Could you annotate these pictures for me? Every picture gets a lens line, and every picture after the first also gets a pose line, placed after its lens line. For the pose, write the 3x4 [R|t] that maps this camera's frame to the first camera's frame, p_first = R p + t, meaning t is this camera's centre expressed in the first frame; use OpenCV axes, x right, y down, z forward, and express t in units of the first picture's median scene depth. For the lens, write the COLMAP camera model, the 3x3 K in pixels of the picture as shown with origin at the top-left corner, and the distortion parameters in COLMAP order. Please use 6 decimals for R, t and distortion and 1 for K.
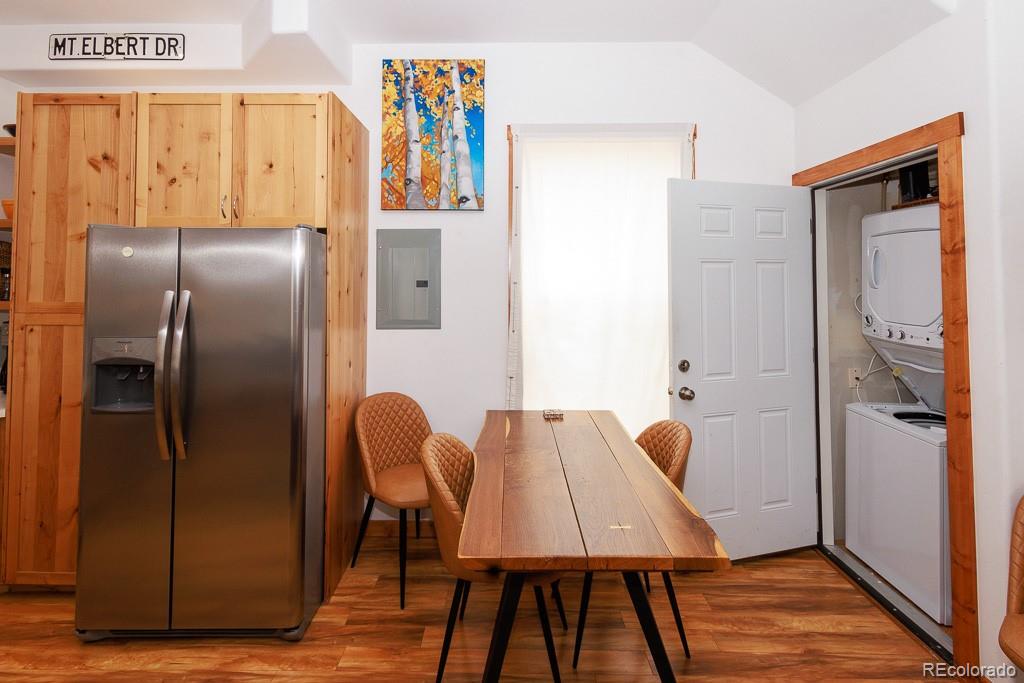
lens RADIAL K [[512.2, 0, 502.1], [0, 512.2, 273.7], [0, 0, 1]] dist [0.010971, -0.002574]
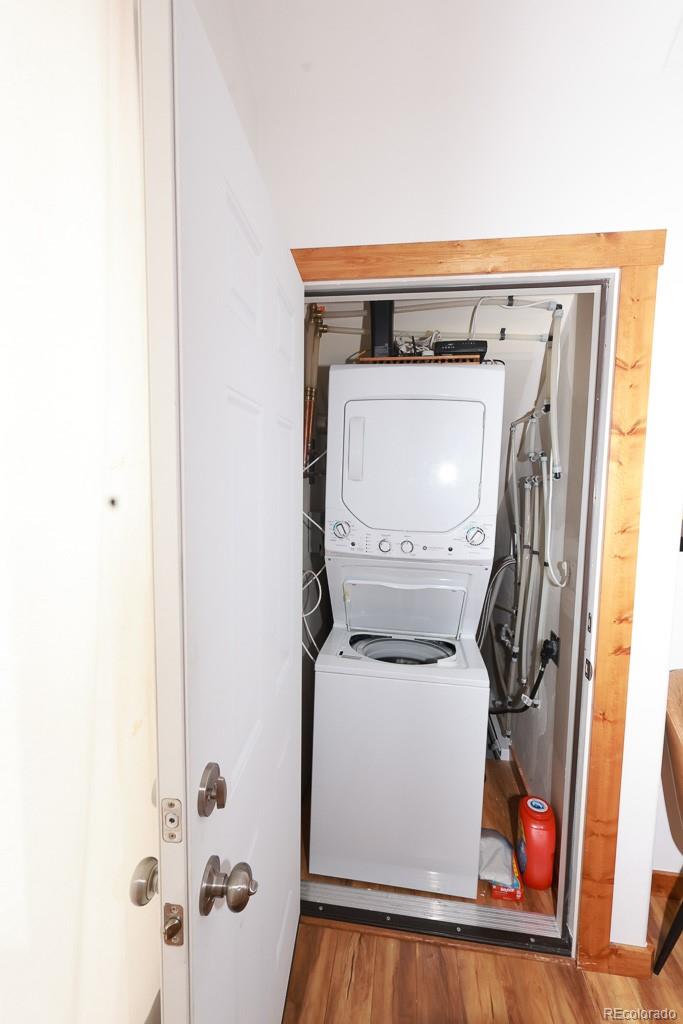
lens RADIAL K [[512.2, 0, 344.1], [0, 512.2, 515.1], [0, 0, 1]] dist [0.010971, -0.002574]
pose [[0.143995, -0.096868, 0.984826, 0.060609], [-0.025490, 0.994504, 0.101546, 0.005501], [-0.989250, -0.039725, 0.140735, 0.752754]]
